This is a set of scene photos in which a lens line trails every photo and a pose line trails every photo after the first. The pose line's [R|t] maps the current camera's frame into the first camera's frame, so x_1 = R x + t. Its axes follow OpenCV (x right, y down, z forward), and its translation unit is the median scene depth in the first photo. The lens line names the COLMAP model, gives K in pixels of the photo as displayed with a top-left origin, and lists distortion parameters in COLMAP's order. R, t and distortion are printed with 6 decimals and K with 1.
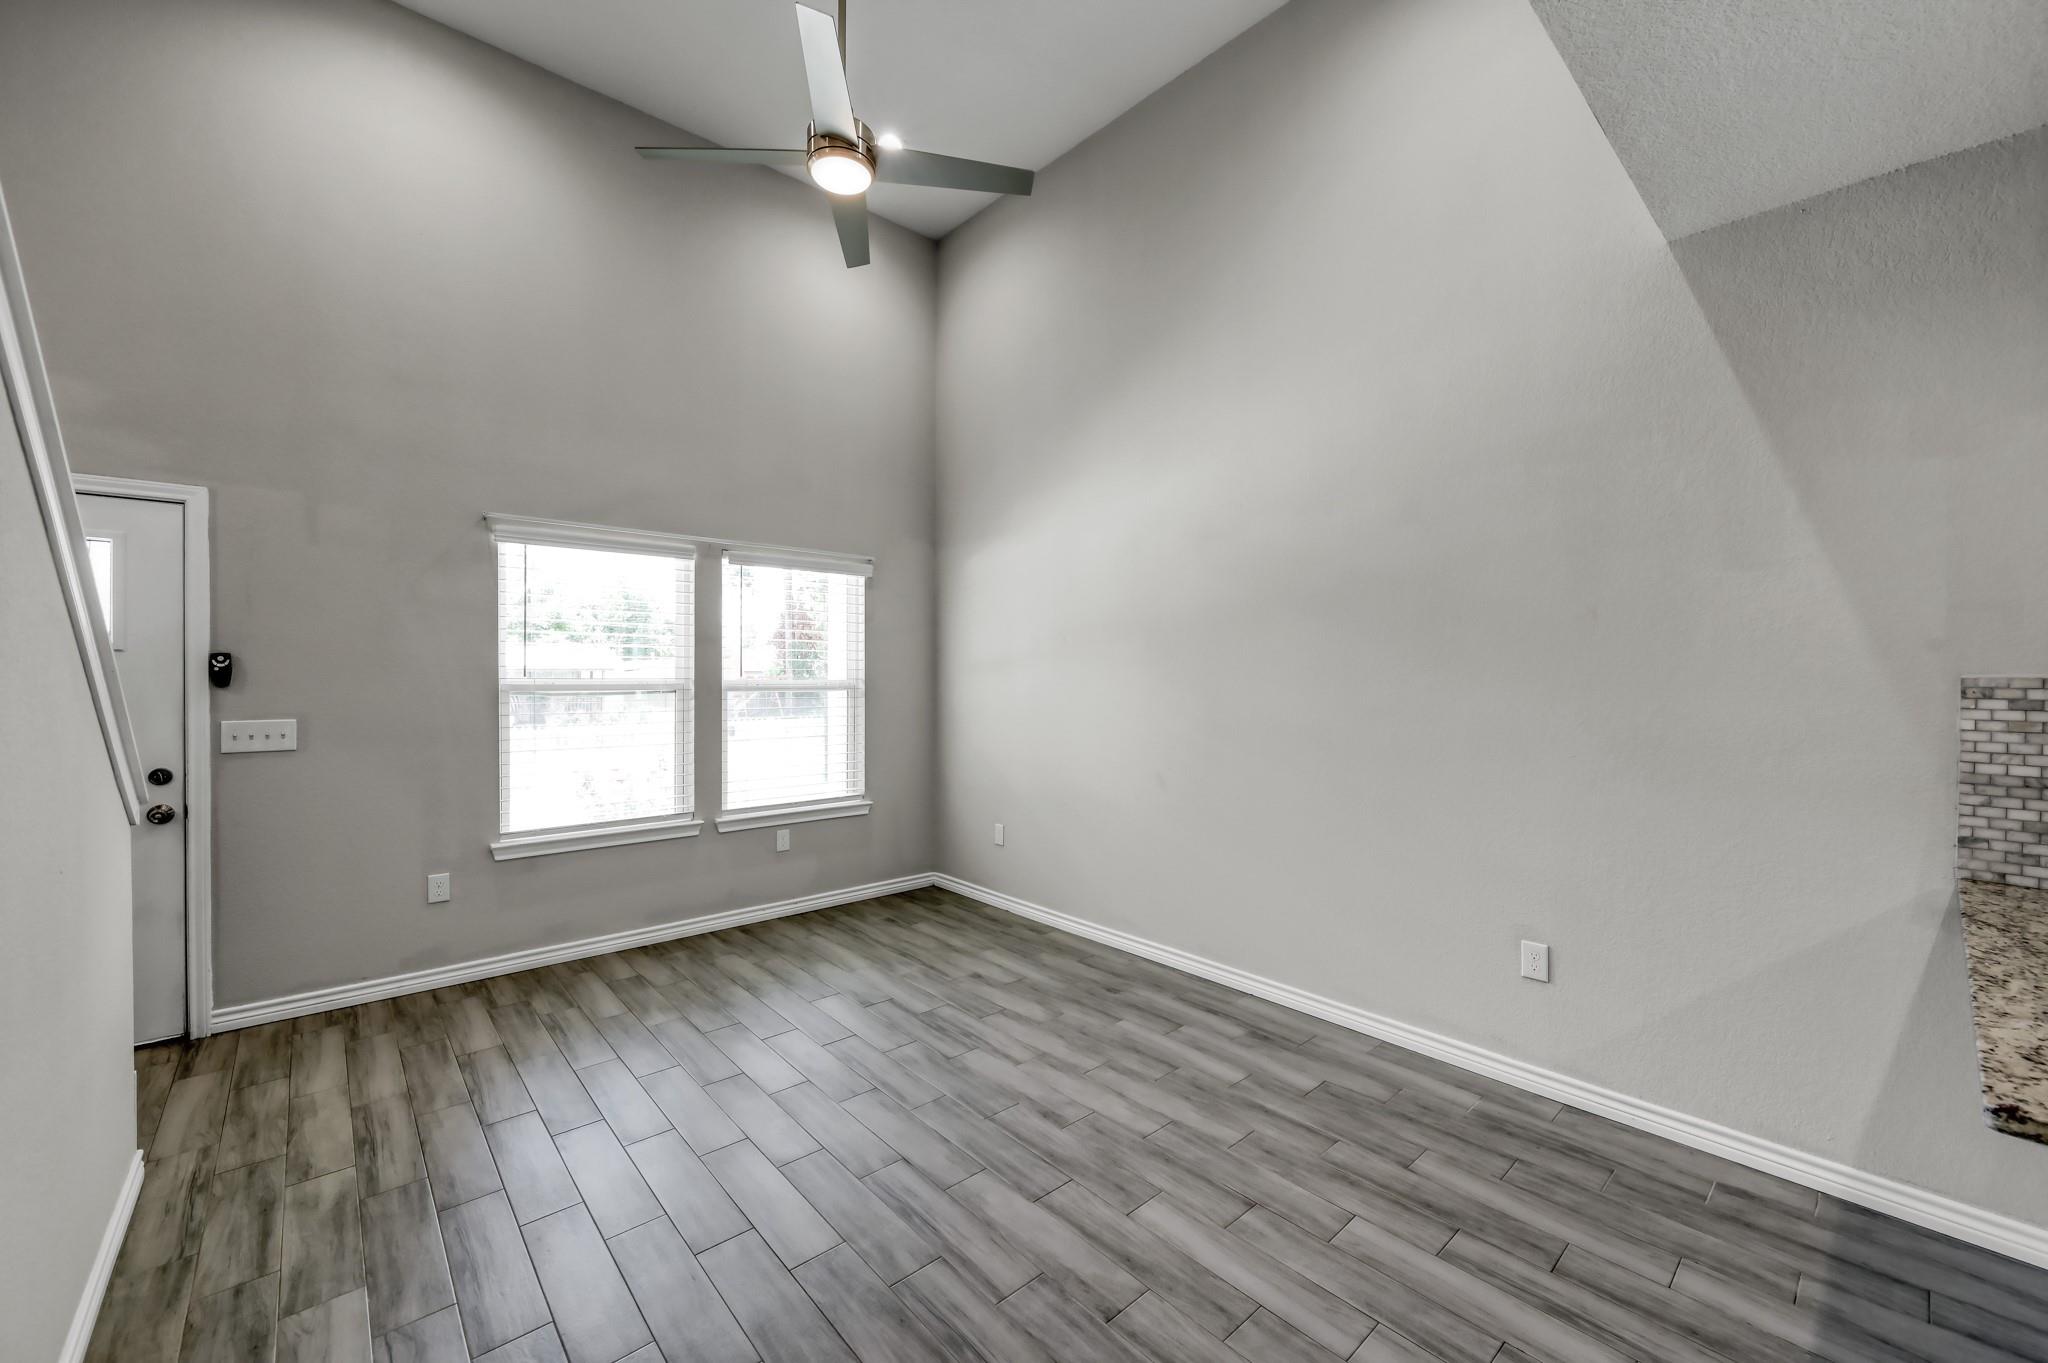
lens RADIAL K [[804.9, 0, 1029.3], [0, 804.9, 678.3], [0, 0, 1]] dist [-0.001023, 0.000537]
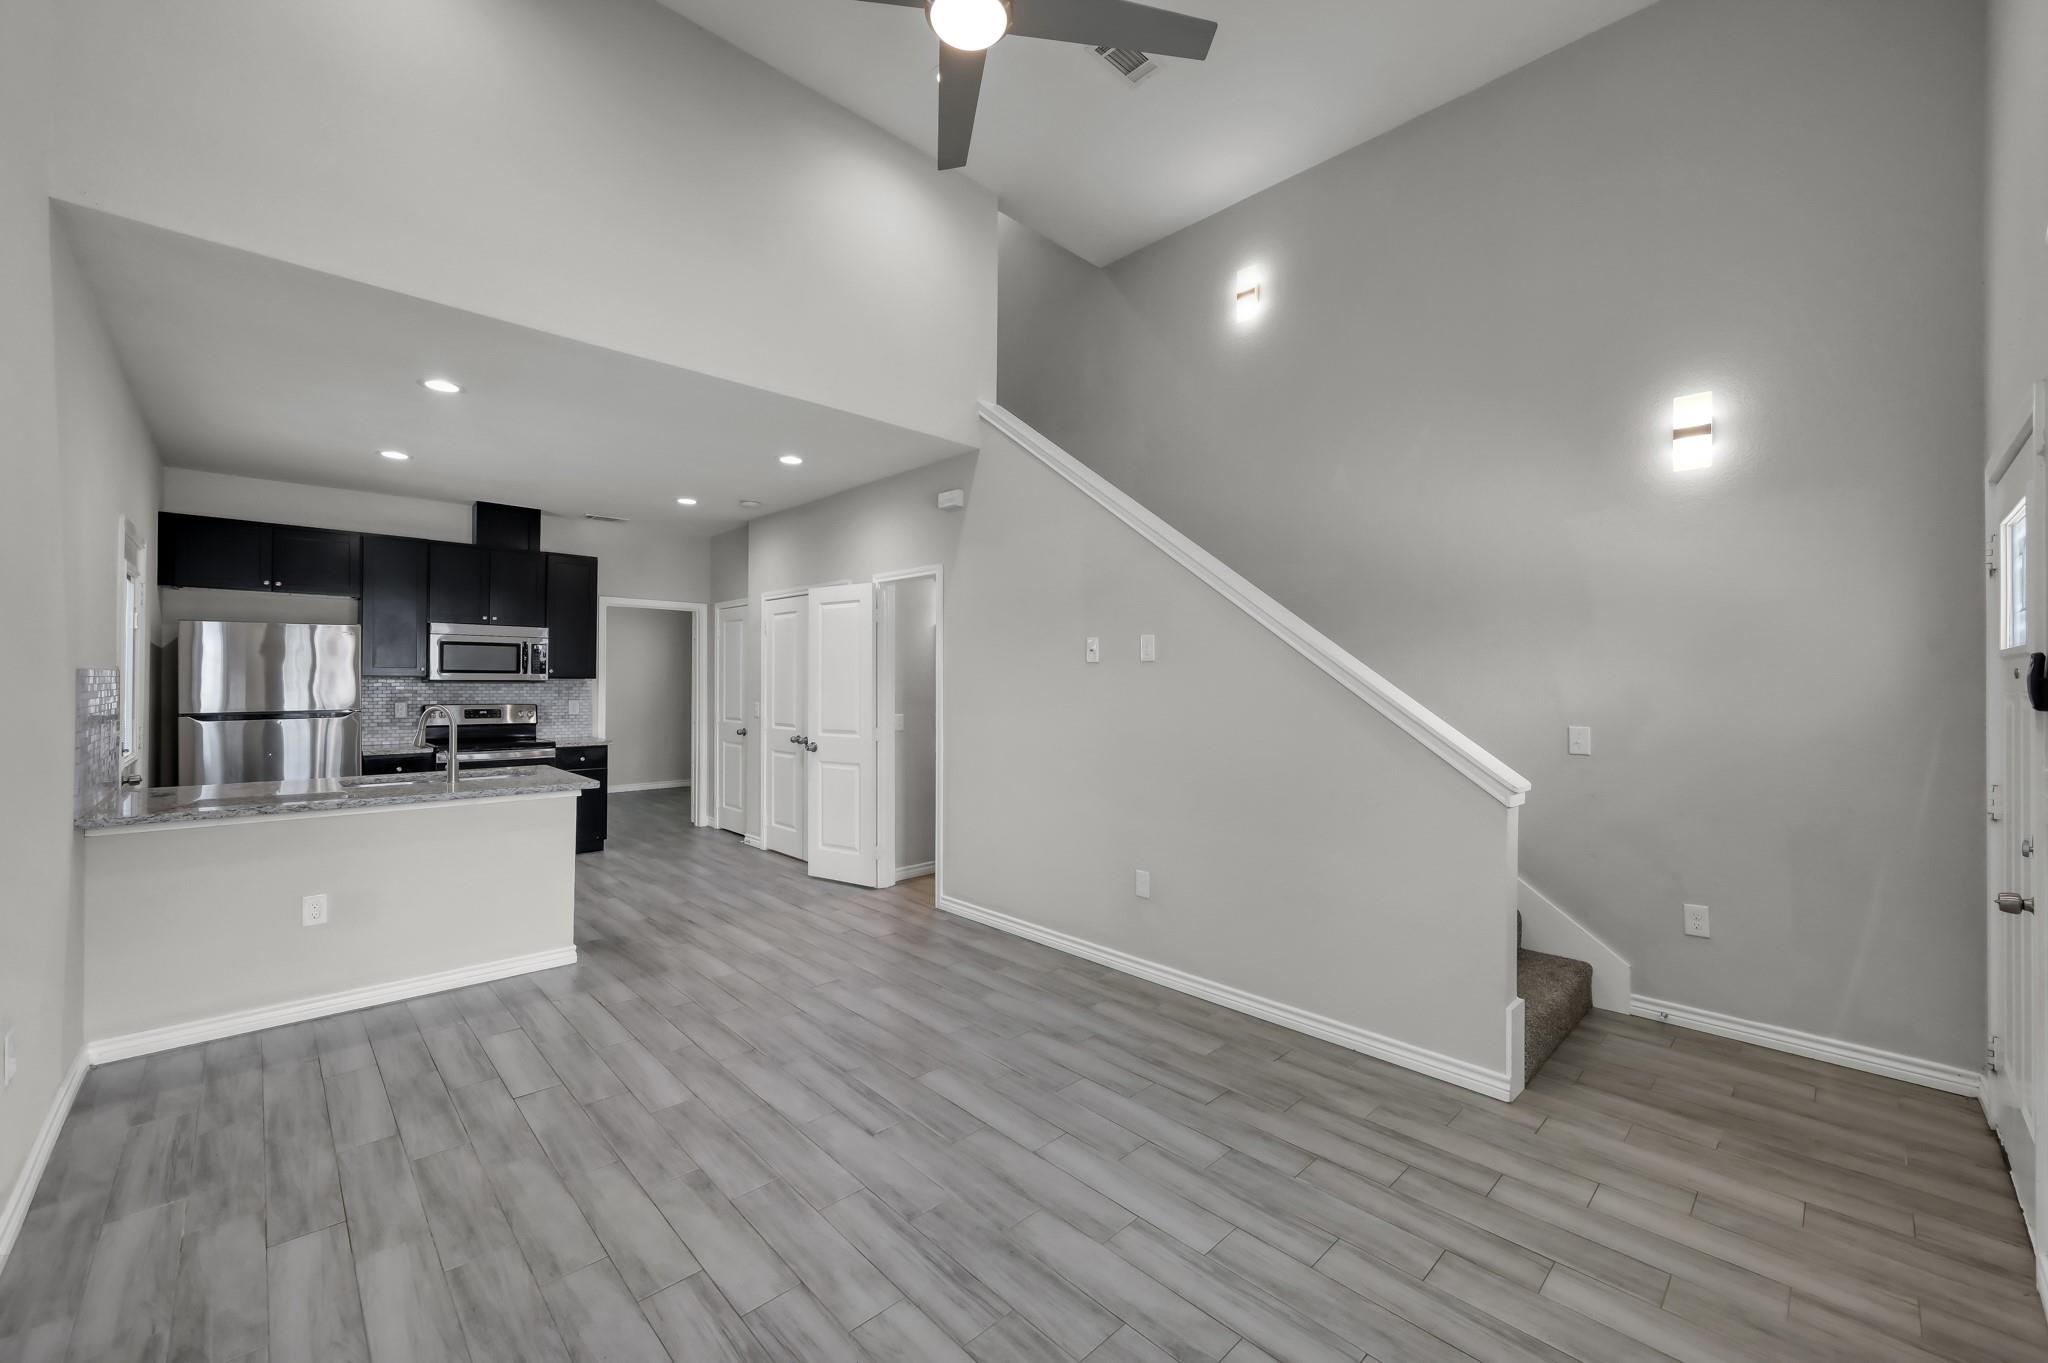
lens RADIAL K [[804.9, 0, 1030.8], [0, 804.9, 674.3], [0, 0, 1]] dist [-0.001023, 0.000537]
pose [[-0.999121, -0.012249, -0.040090, -0.241175], [-0.012171, 0.999924, -0.002178, -0.004897], [0.040114, -0.001689, -0.999194, 1.590217]]
